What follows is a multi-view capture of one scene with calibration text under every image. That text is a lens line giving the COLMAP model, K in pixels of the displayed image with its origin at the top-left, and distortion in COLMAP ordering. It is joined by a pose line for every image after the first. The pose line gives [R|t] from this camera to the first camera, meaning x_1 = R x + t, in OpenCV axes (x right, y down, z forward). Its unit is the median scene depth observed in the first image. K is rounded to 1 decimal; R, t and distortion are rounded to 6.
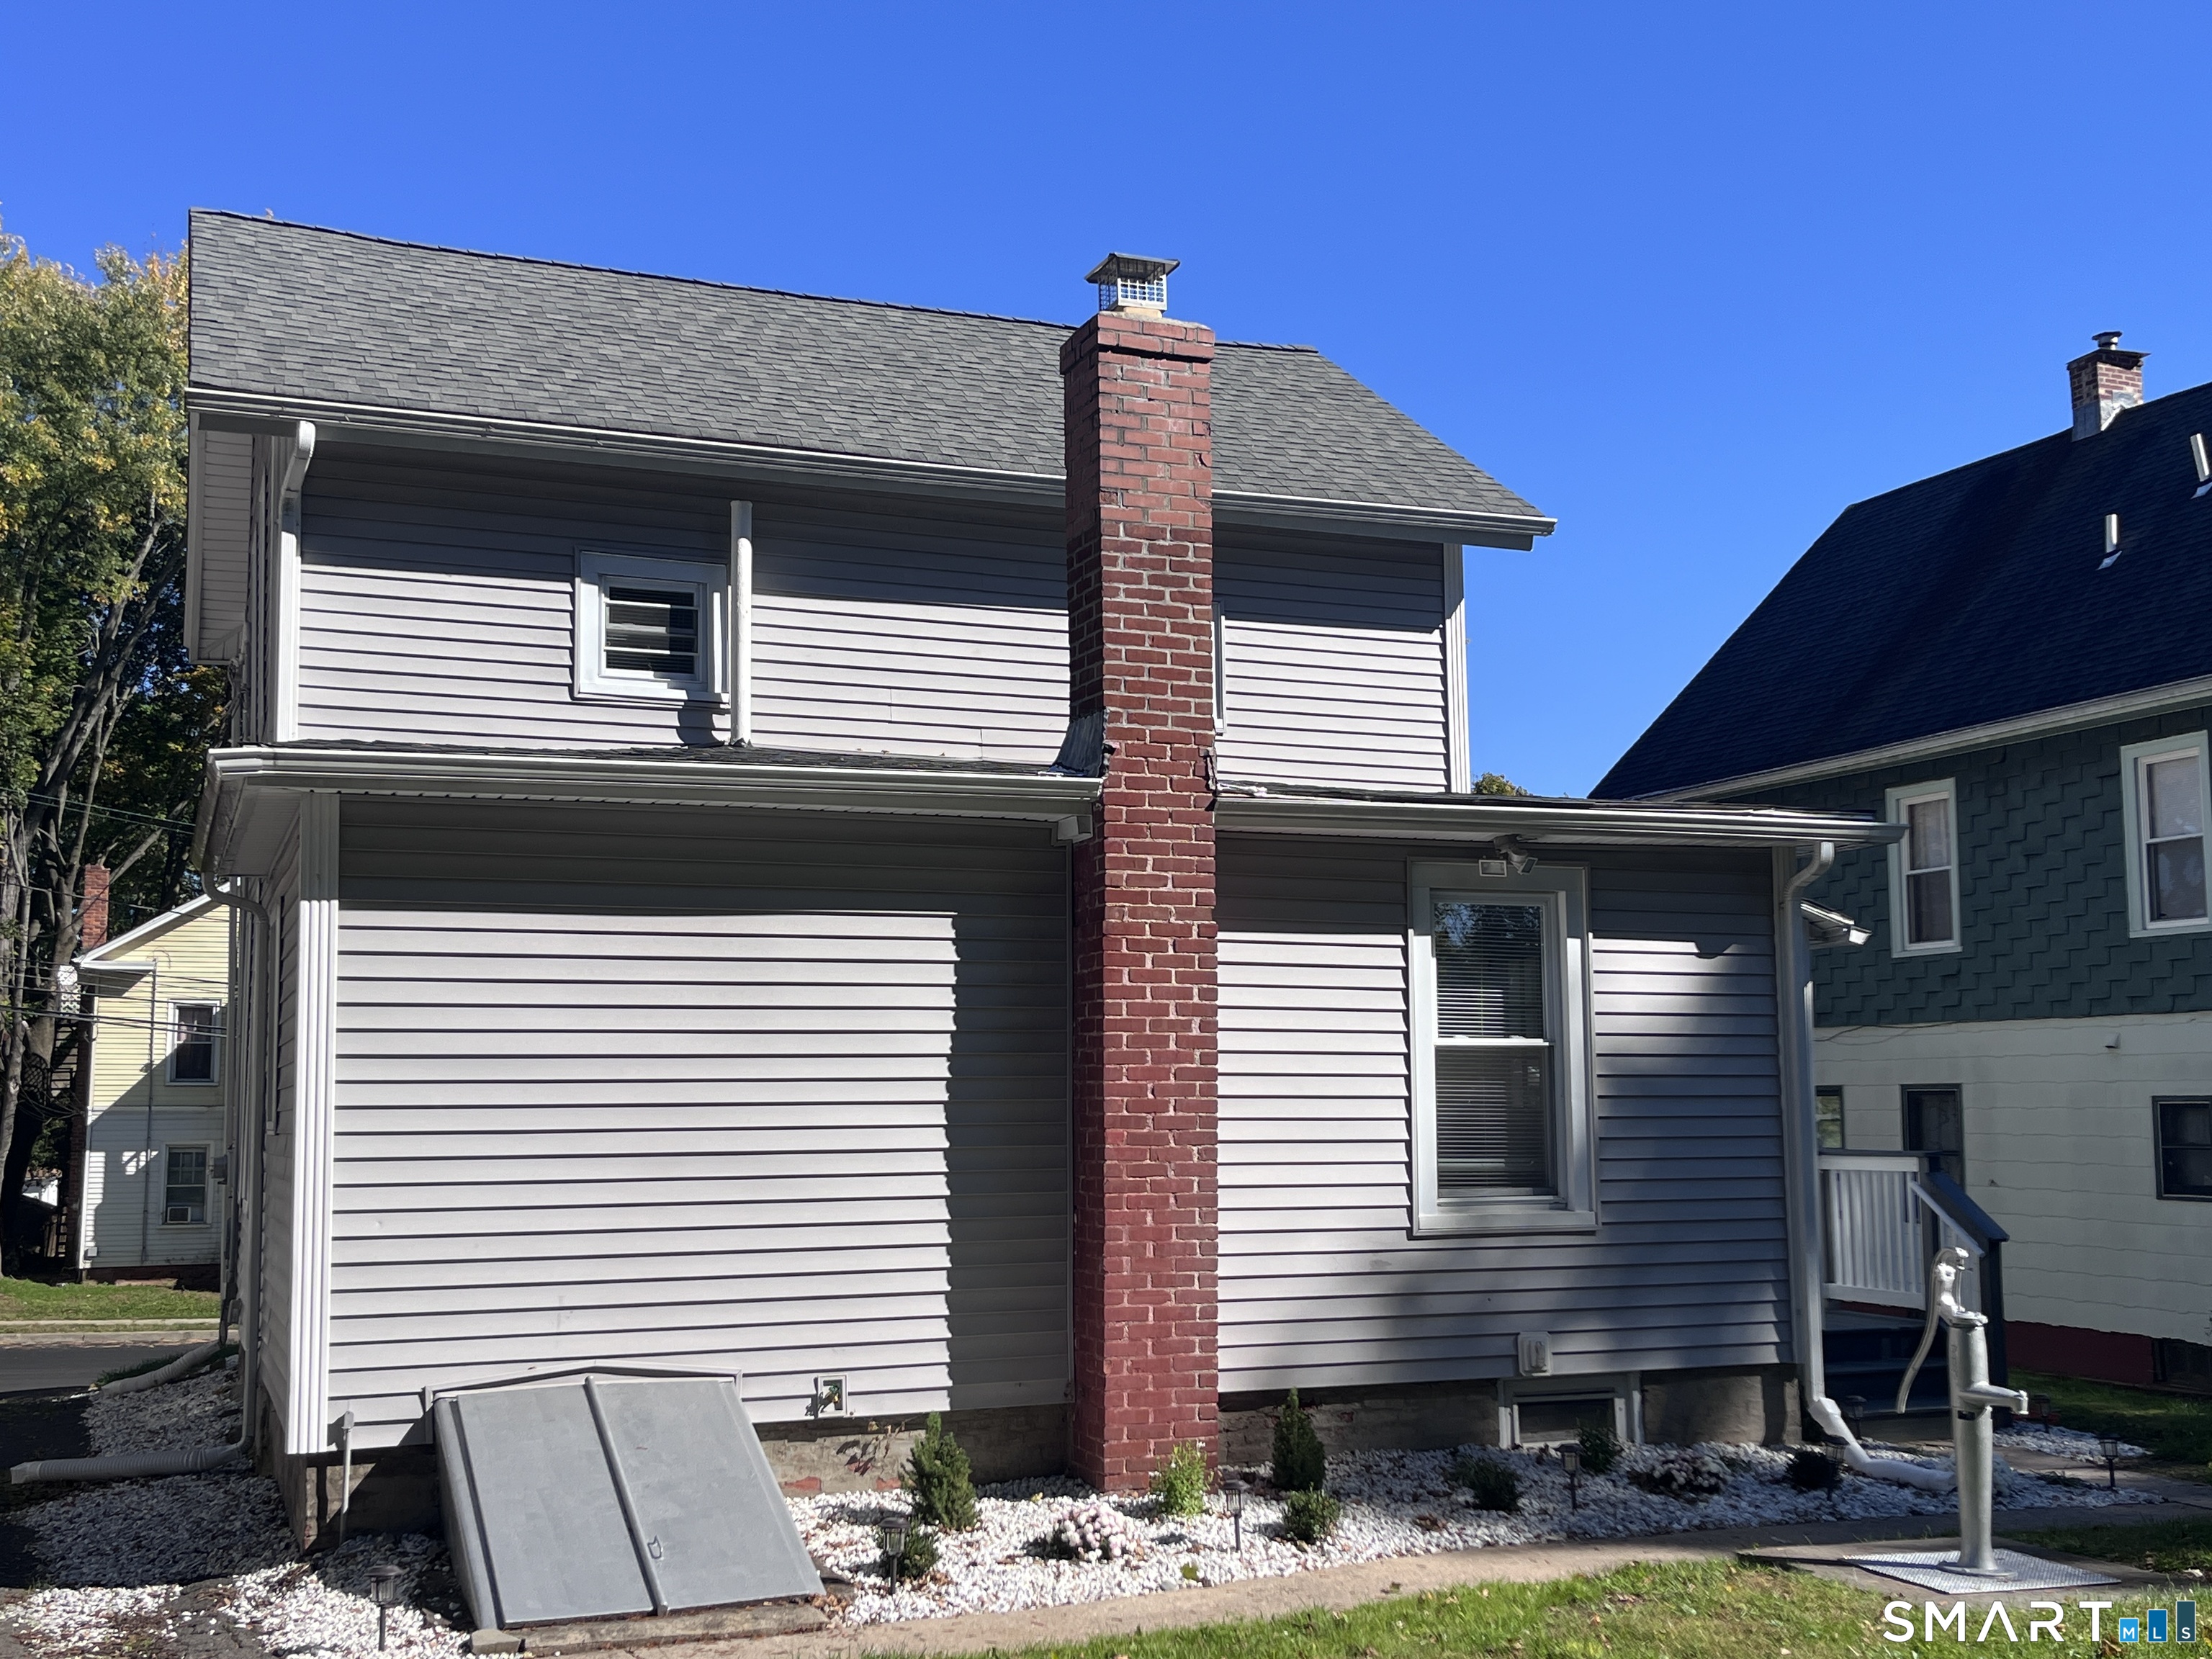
lens RADIAL K [[2278.6, 0, 1106.6], [0, 2278.6, 834.2], [0, 0, 1]] dist [-0.005790, 0.000000]
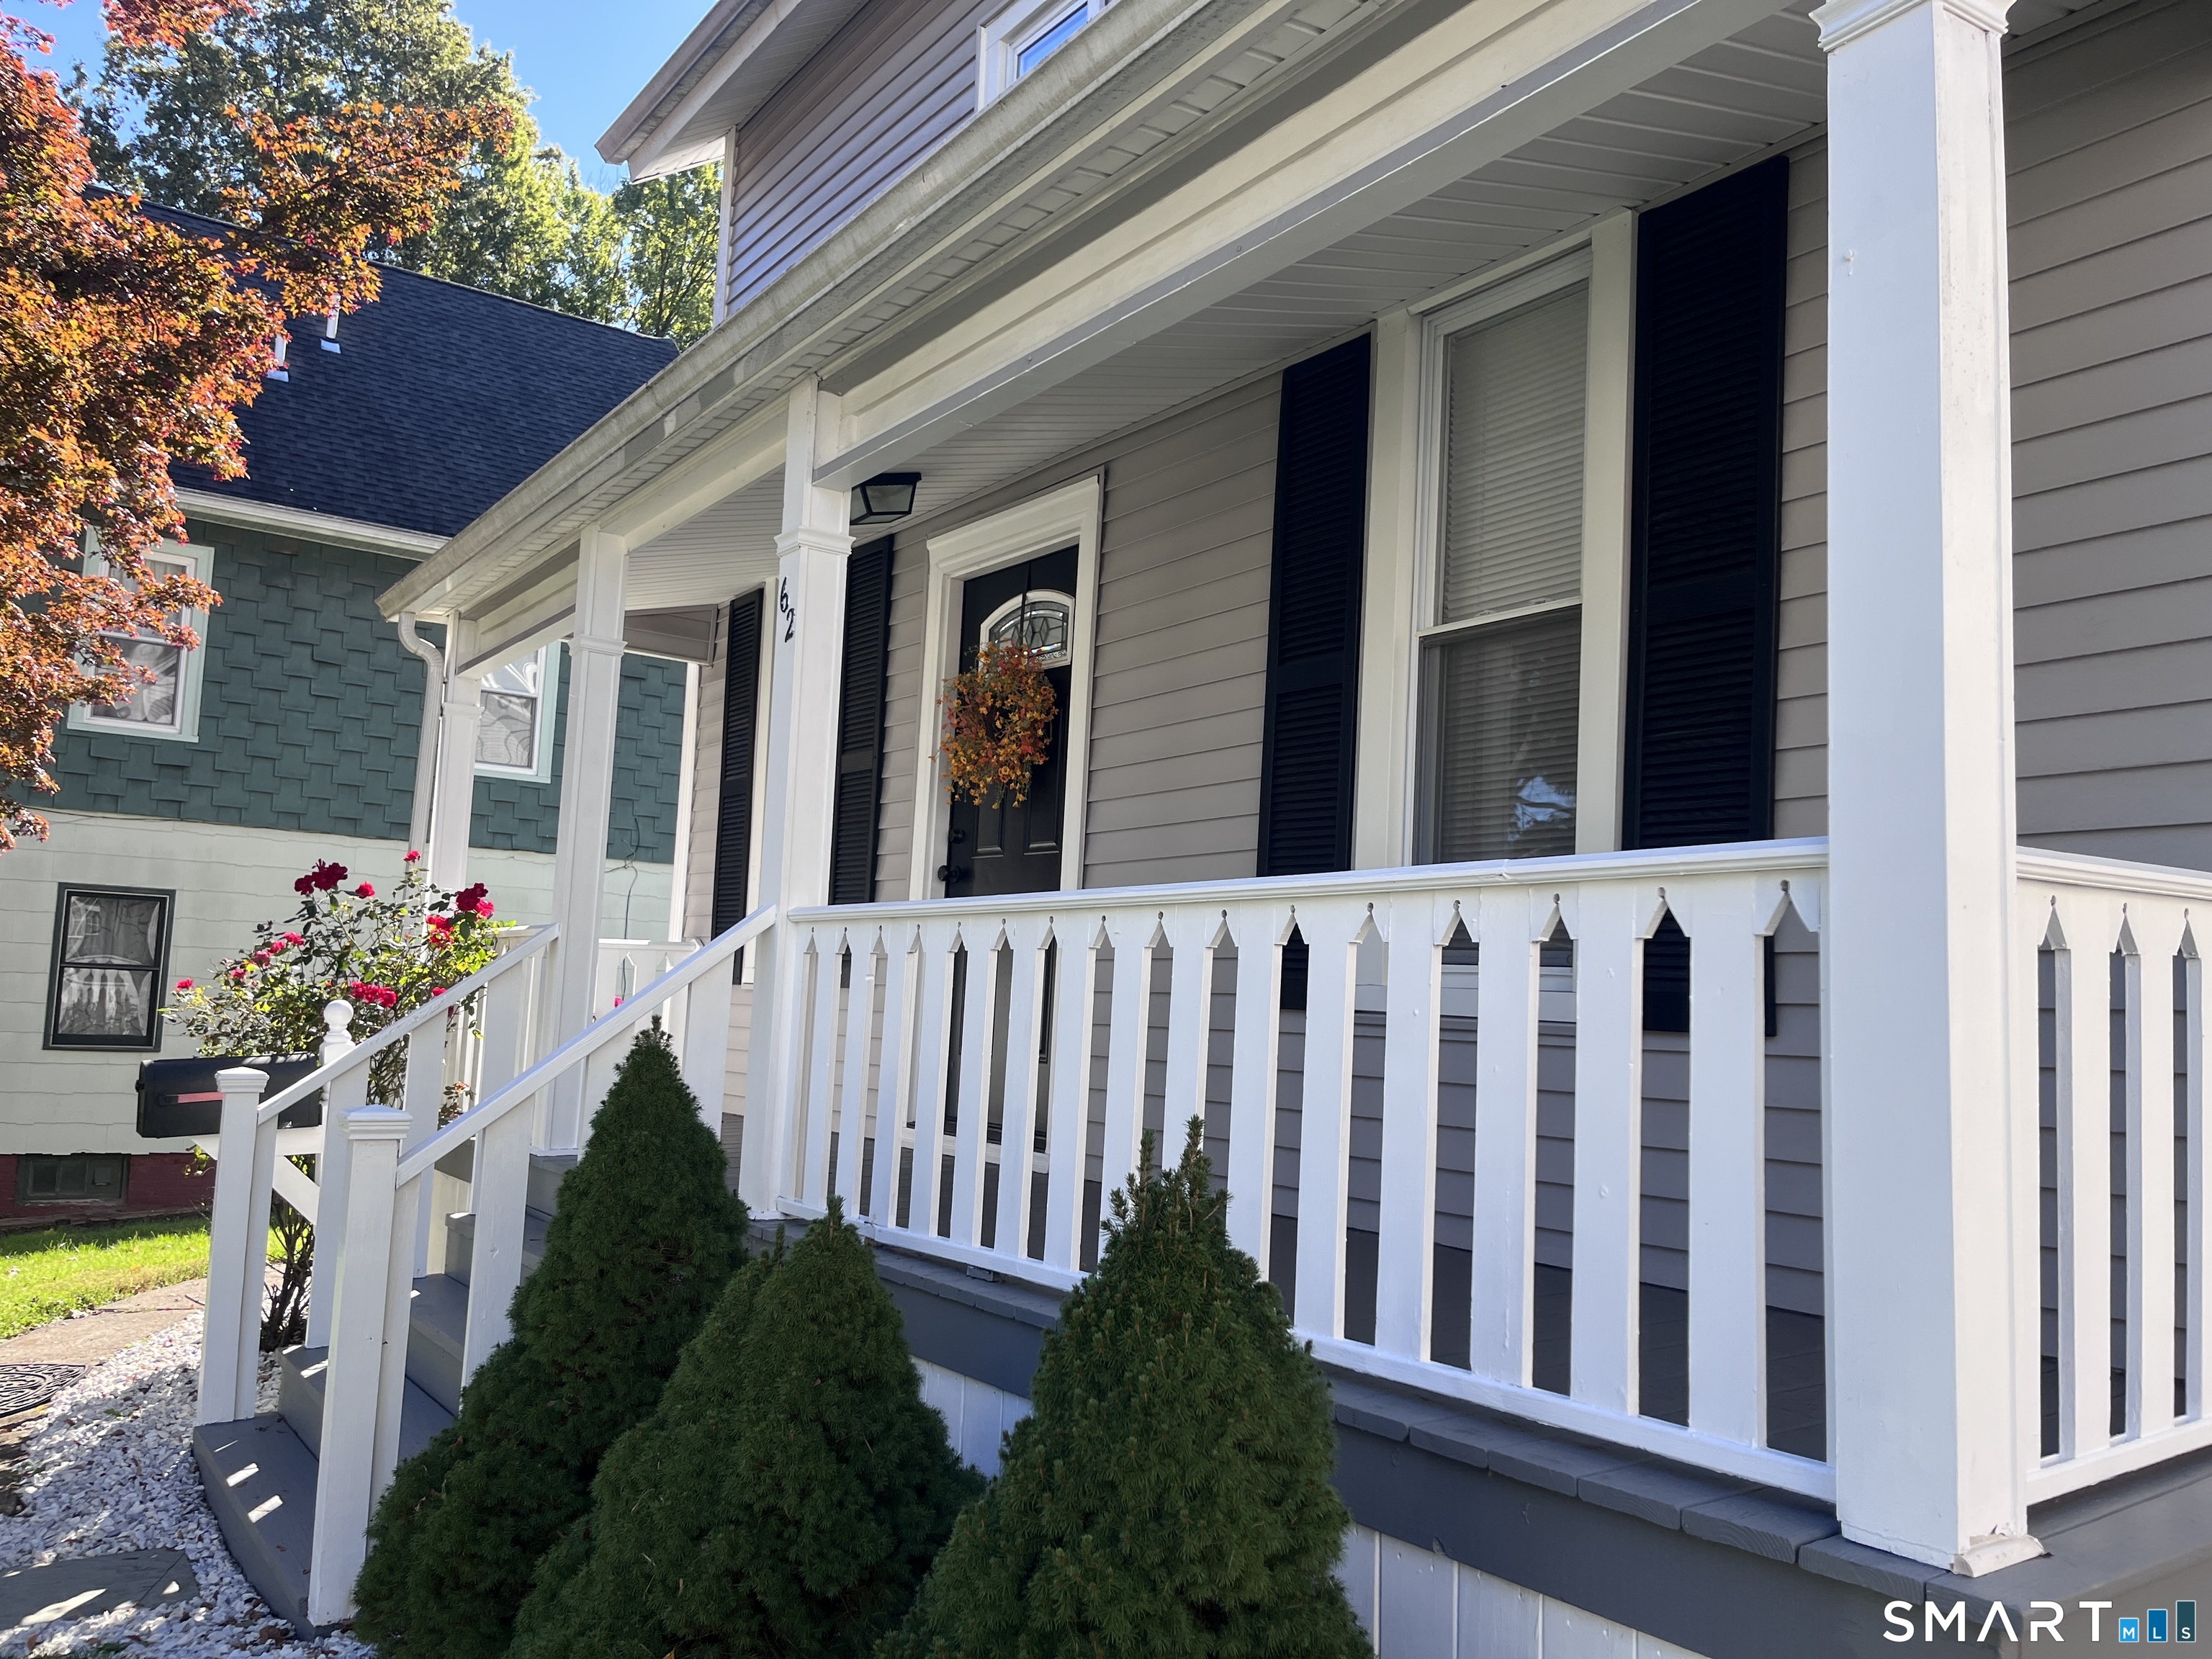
lens RADIAL K [[1652.9, 0, 1106.8], [0, 1652.9, 830.0], [0, 0, 1]] dist [-0.001129, -0.000372]
pose [[-0.262981, 0.089794, 0.960613, -0.333556], [-0.154210, 0.978947, -0.133724, 0.117351], [-0.952397, -0.183303, -0.243597, 0.822684]]
